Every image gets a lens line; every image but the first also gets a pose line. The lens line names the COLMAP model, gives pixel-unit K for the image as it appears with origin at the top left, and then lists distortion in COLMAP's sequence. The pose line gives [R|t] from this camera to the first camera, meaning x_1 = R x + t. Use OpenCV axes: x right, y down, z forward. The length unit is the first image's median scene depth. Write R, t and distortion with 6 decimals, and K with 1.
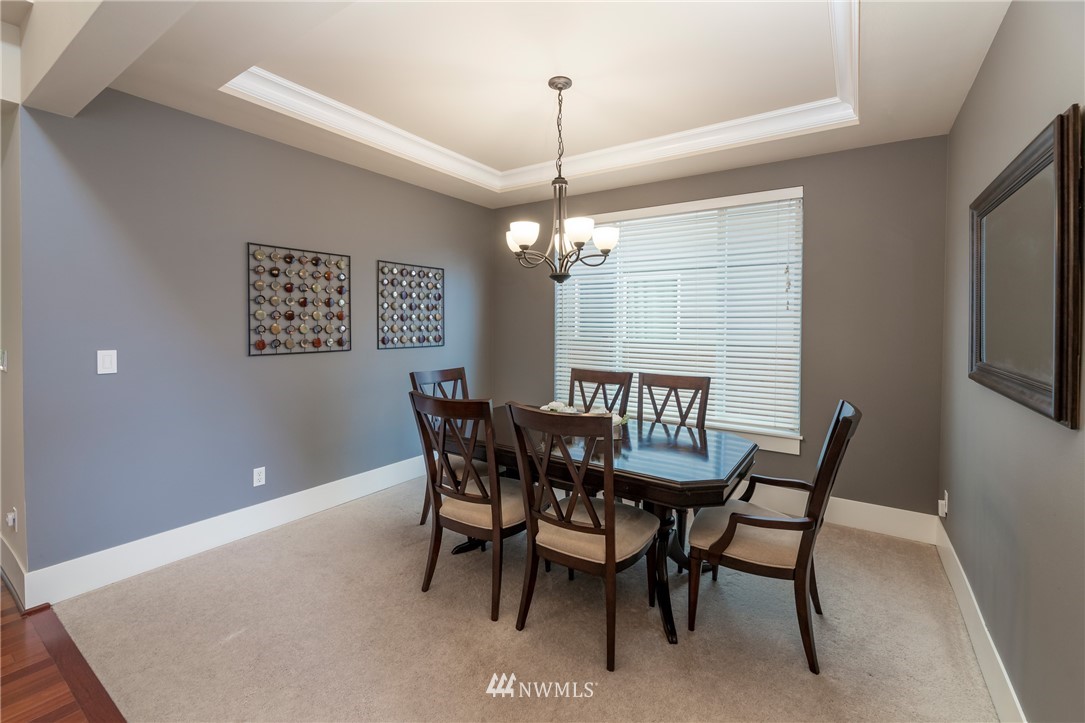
lens RADIAL K [[464.3, 0, 542.8], [0, 464.3, 337.7], [0, 0, 1]] dist [-0.005555, -0.000481]
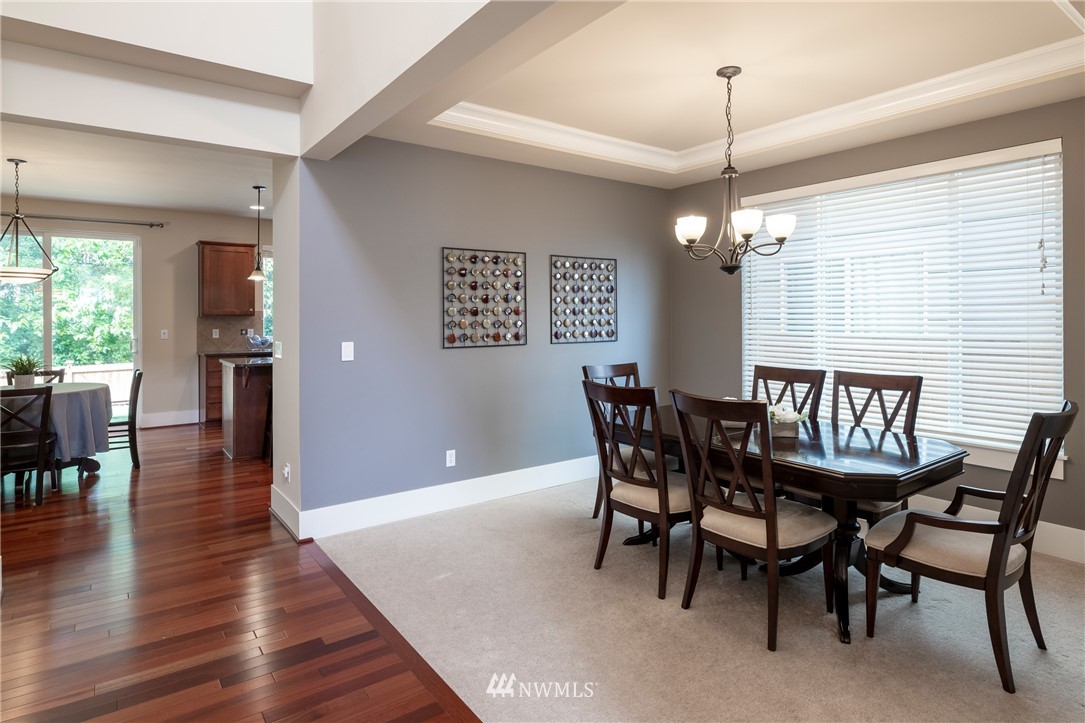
lens RADIAL K [[594.4, 0, 541.7], [0, 594.4, 321.9], [0, 0, 1]] dist [0.002182, 0.000626]
pose [[0.941345, -0.009669, -0.337307, 0.072907], [0.002217, 0.999745, -0.022470, 0.008099], [0.337438, 0.020404, 0.941127, -0.269509]]
